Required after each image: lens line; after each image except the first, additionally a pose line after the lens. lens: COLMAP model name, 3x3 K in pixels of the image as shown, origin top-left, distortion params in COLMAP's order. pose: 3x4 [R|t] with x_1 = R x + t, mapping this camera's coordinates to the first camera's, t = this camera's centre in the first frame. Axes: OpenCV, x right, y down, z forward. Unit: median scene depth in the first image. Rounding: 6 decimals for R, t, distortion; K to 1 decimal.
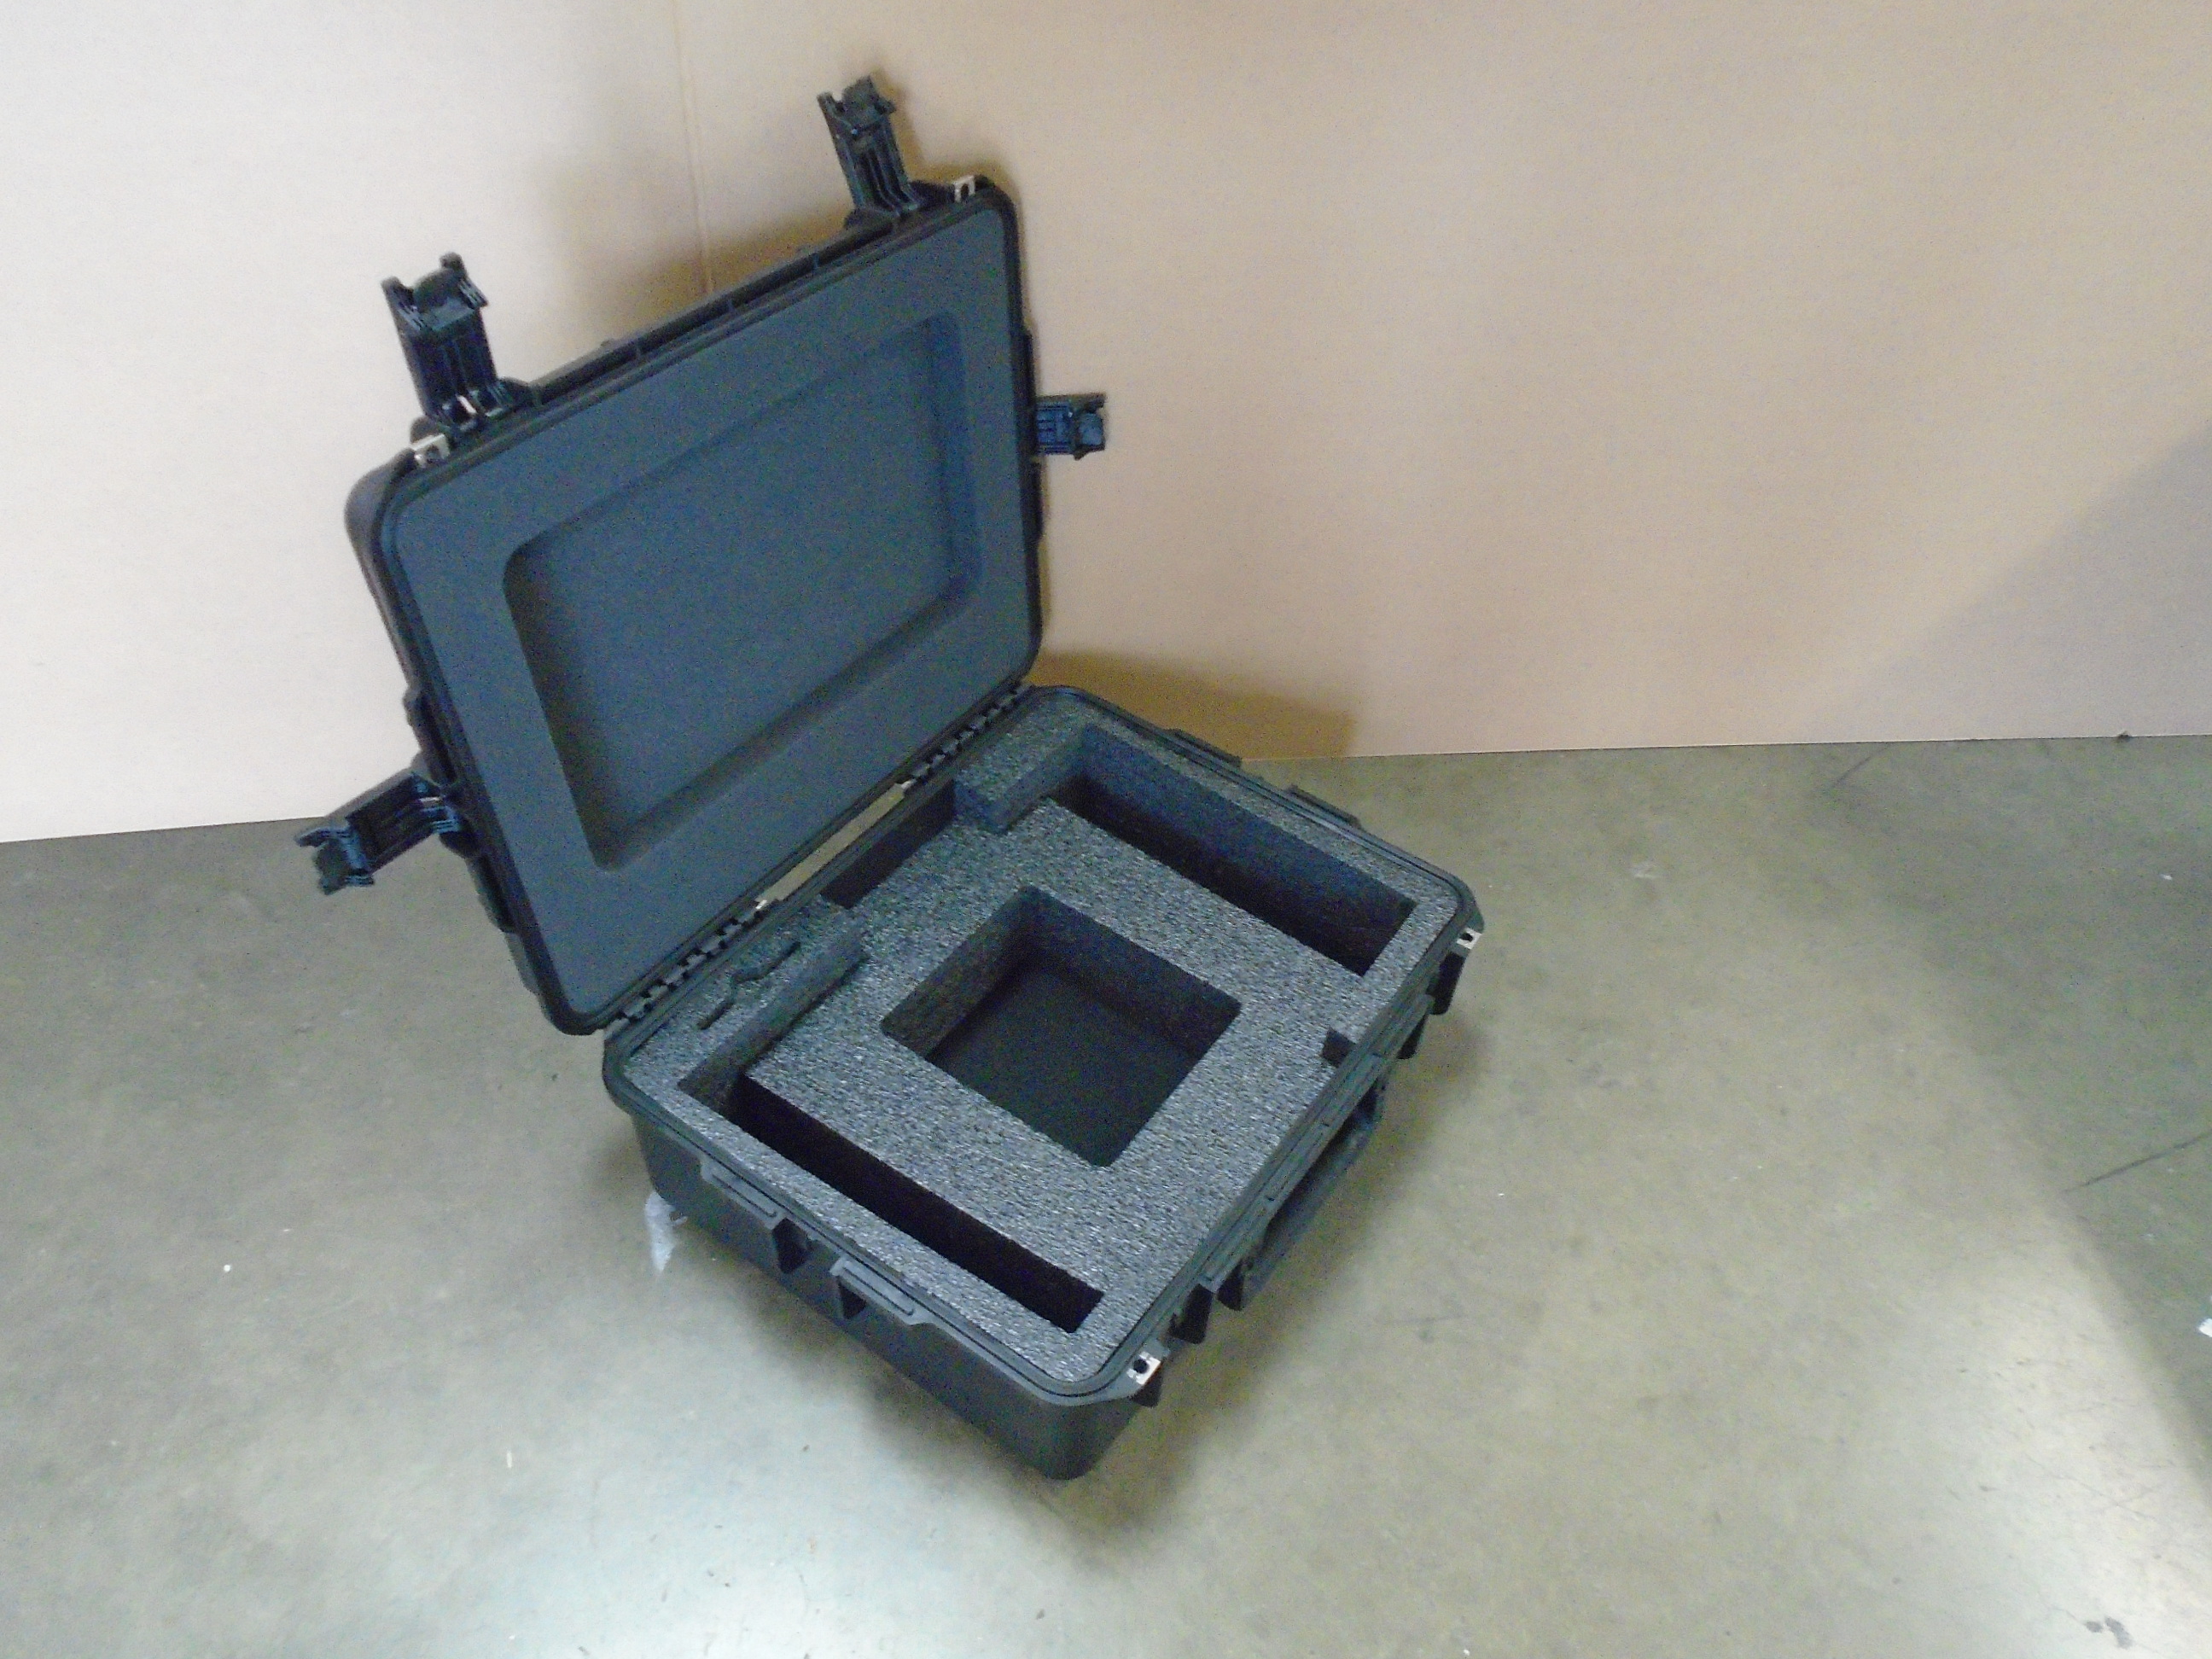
lens RADIAL K [[1705.5, 0, 1093.6], [0, 1705.5, 818.3], [0, 0, 1]] dist [-0.010679, -0.001787]
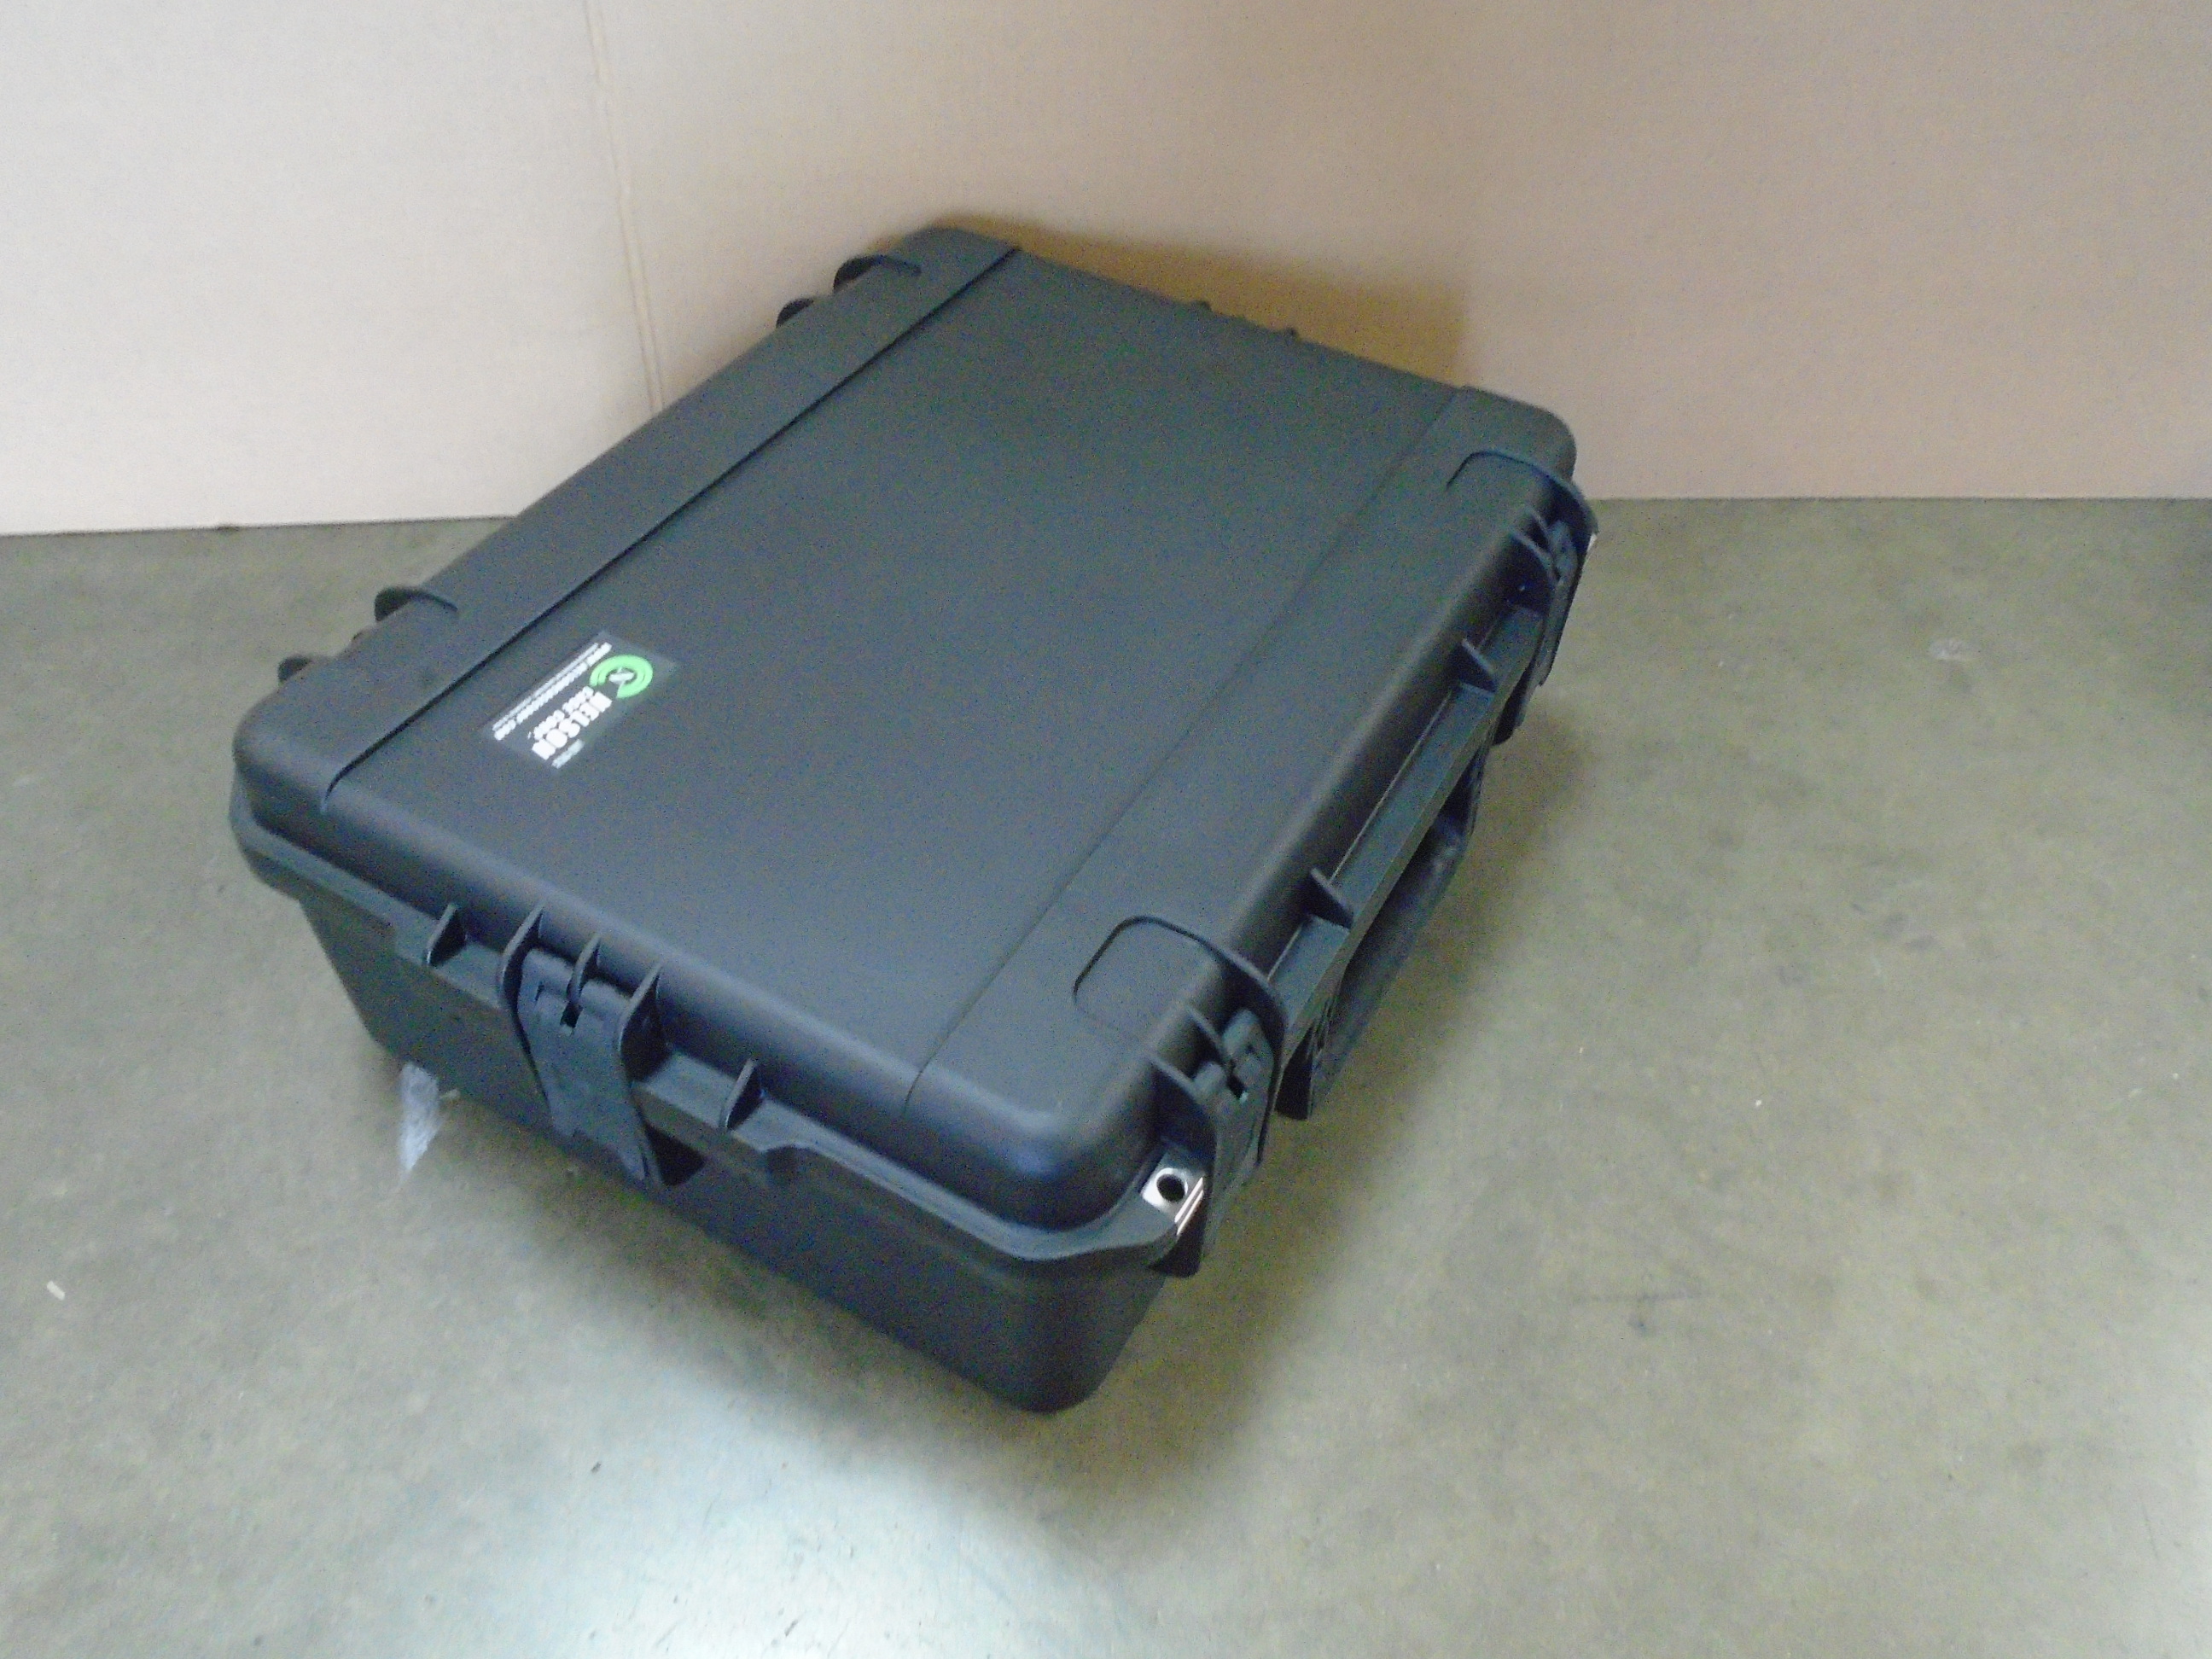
lens RADIAL K [[1705.5, 0, 1094.2], [0, 1705.5, 817.4], [0, 0, 1]] dist [-0.010679, -0.001787]
pose [[0.998039, 0.026345, -0.056782, 0.030835], [-0.025043, 0.999410, 0.023521, 0.115051], [0.057368, -0.022053, 0.998109, 0.390672]]
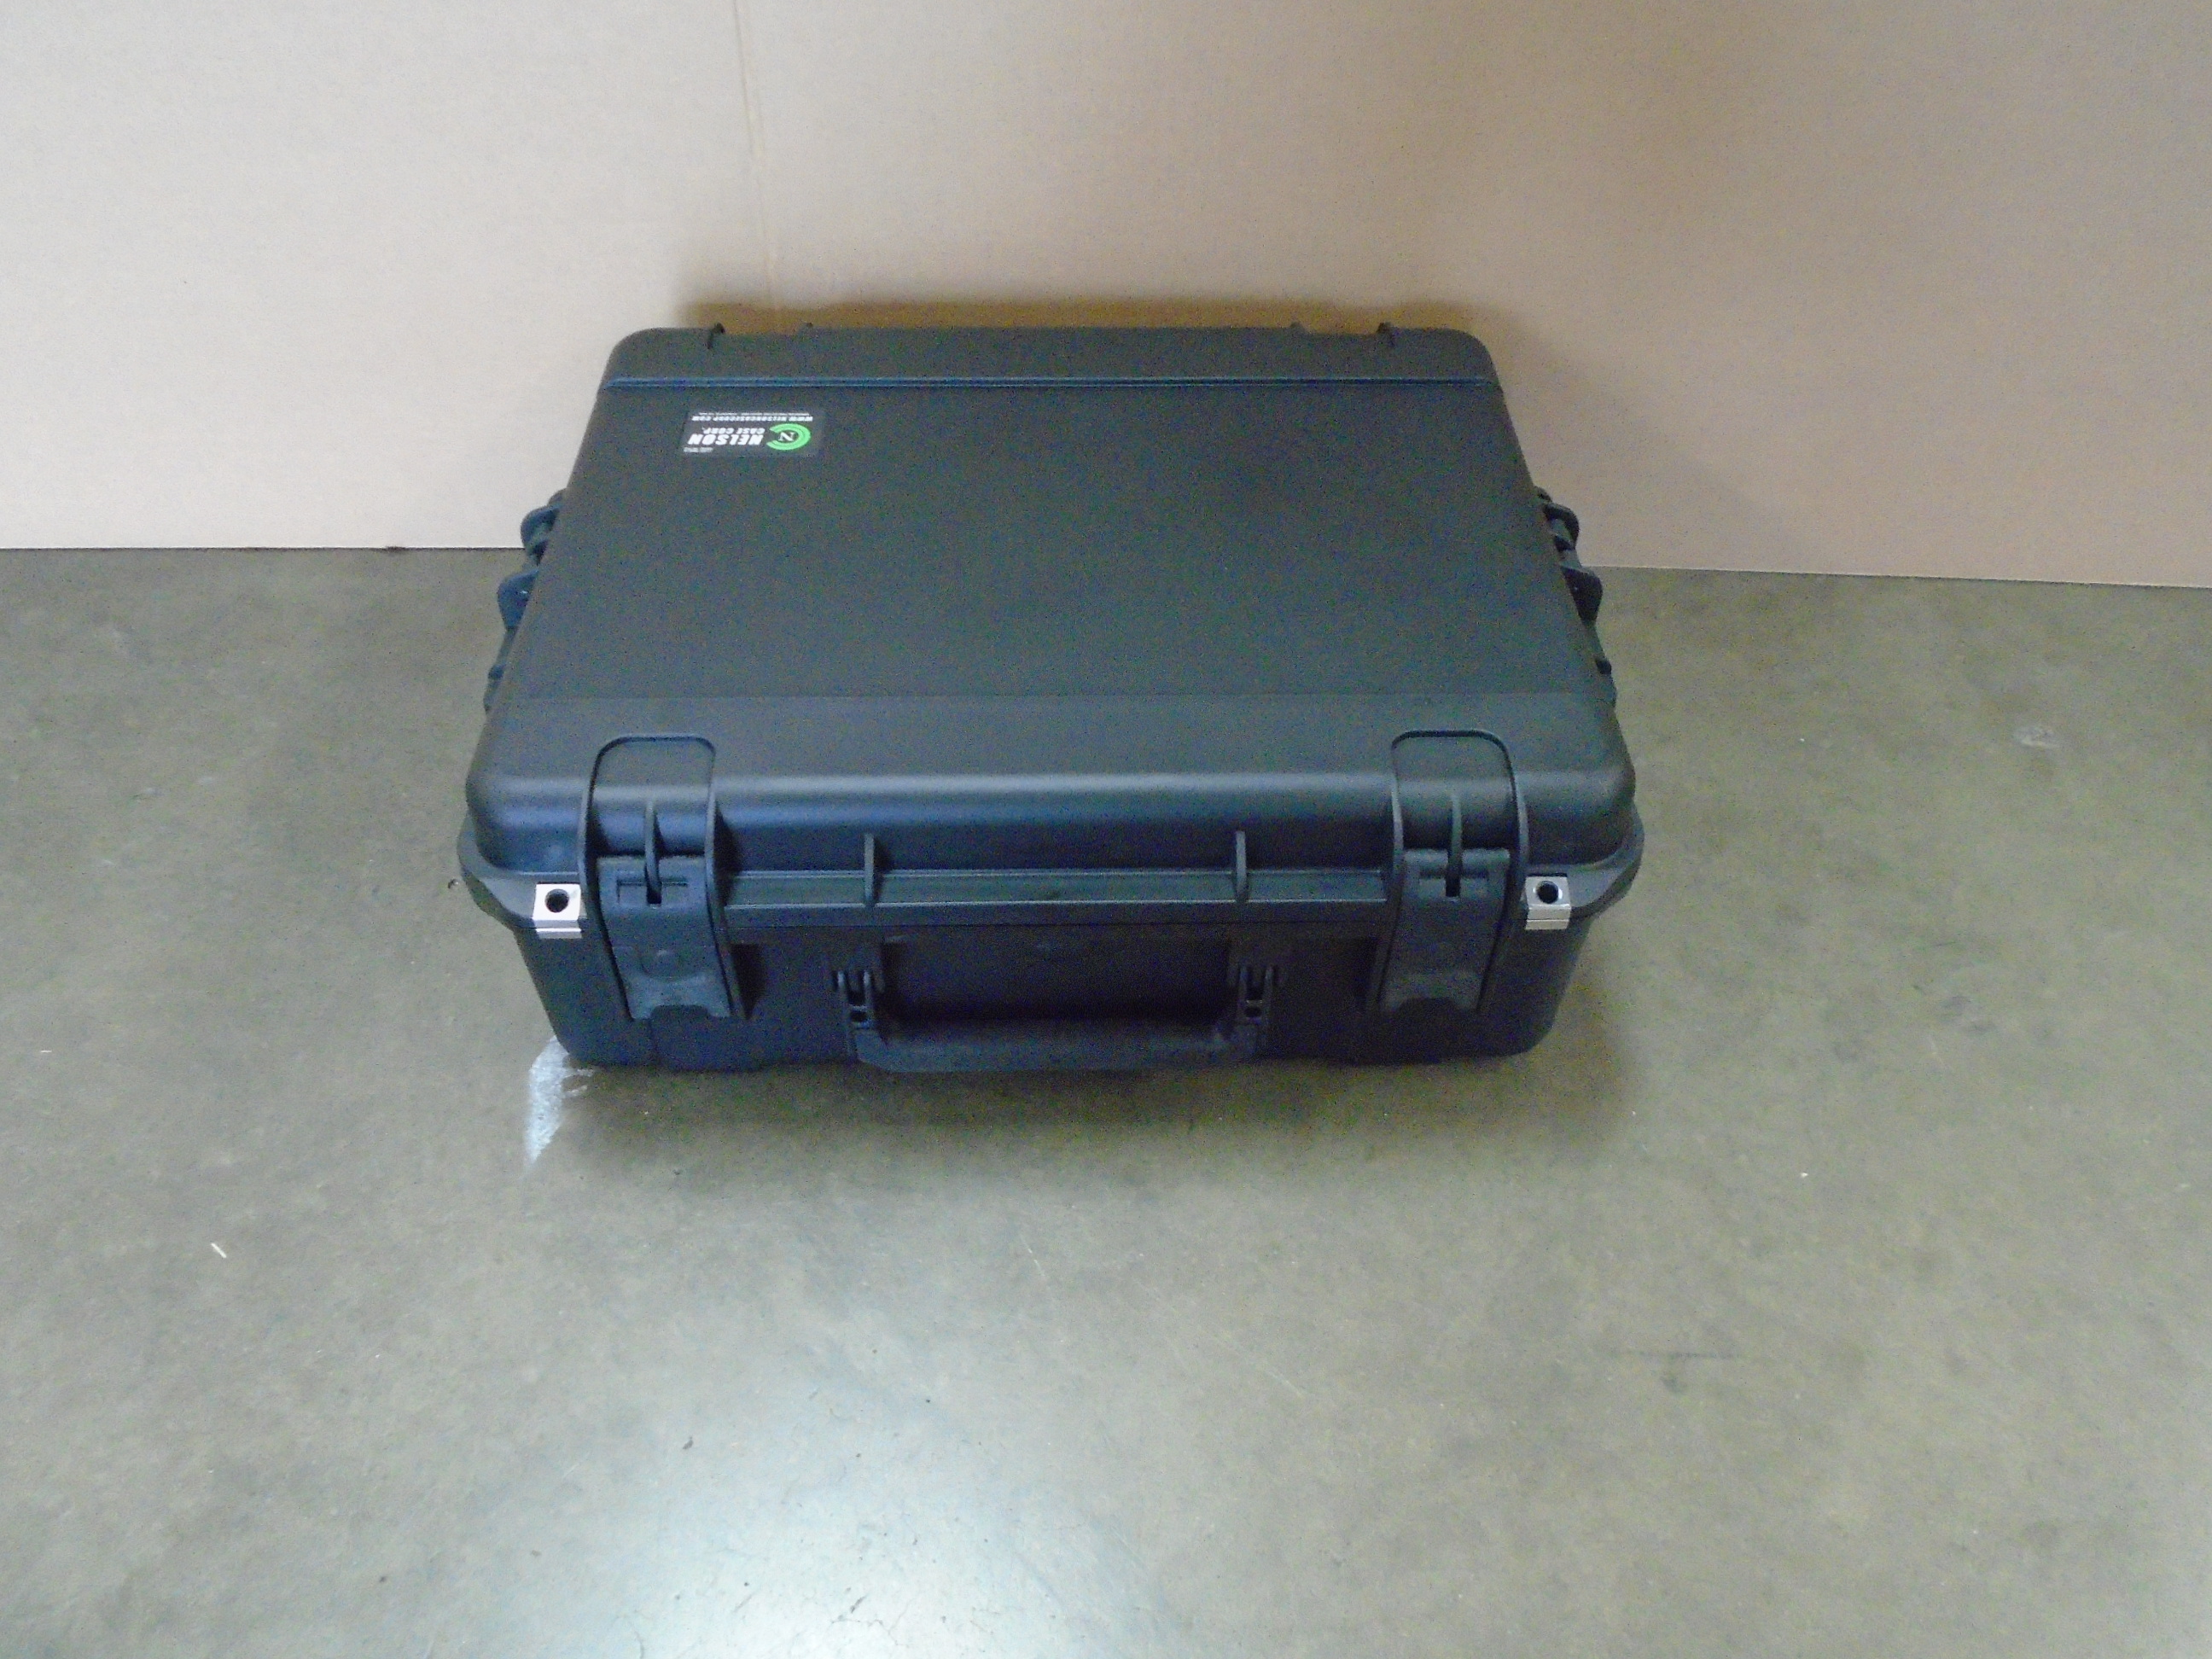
lens RADIAL K [[1705.5, 0, 1091.1], [0, 1705.5, 817.4], [0, 0, 1]] dist [-0.010679, -0.001787]
pose [[0.989459, 0.074453, -0.124210, 0.043894], [-0.072065, 0.997120, 0.023616, 0.095819], [0.125610, -0.014416, 0.991975, 0.348691]]
